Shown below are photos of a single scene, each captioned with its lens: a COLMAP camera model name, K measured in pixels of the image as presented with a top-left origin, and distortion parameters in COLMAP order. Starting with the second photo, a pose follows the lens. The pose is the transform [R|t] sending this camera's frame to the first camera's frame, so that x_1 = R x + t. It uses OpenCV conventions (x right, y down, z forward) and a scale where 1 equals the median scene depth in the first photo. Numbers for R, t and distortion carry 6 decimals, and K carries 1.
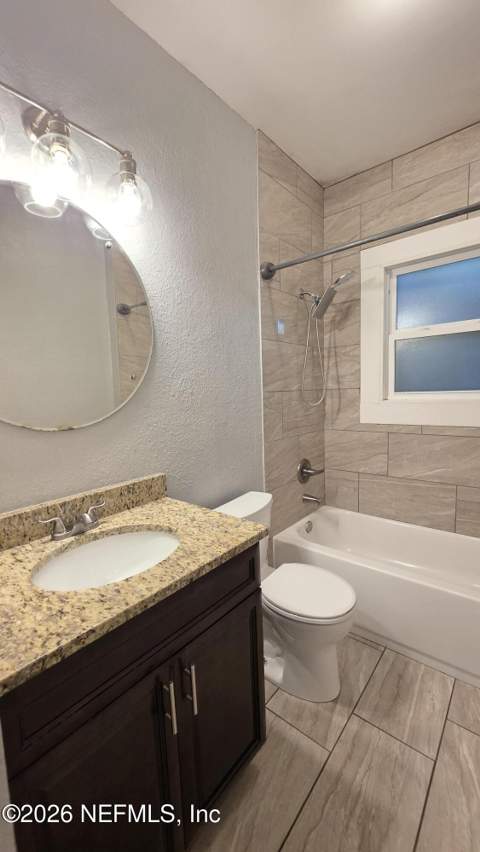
lens RADIAL K [[342.5, 0, 235.9], [0, 342.5, 428.3], [0, 0, 1]] dist [-0.001751, 0.000079]
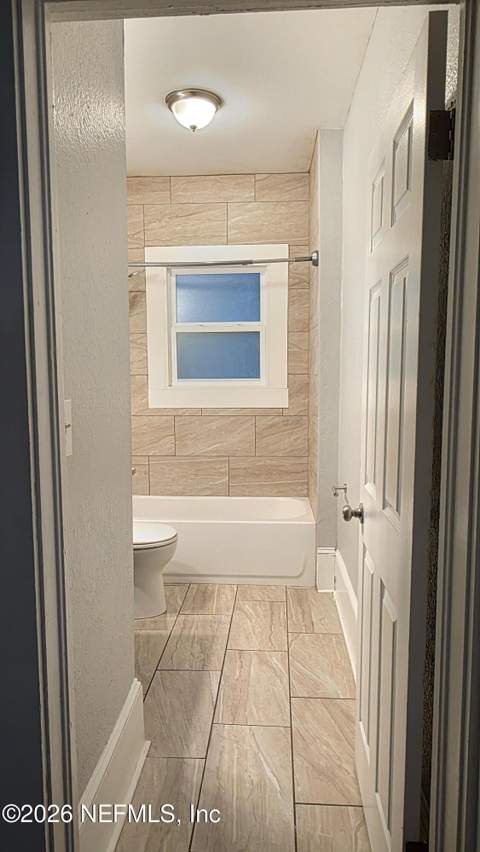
lens RADIAL K [[575.0, 0, 241.0], [0, 575.0, 427.4], [0, 0, 1]] dist [0.058754, -0.047318]
pose [[0.805176, -0.034390, 0.592038, -0.493970], [0.045032, 0.998980, -0.003217, 0.067766], [-0.591324, 0.029251, 0.805904, -0.634201]]
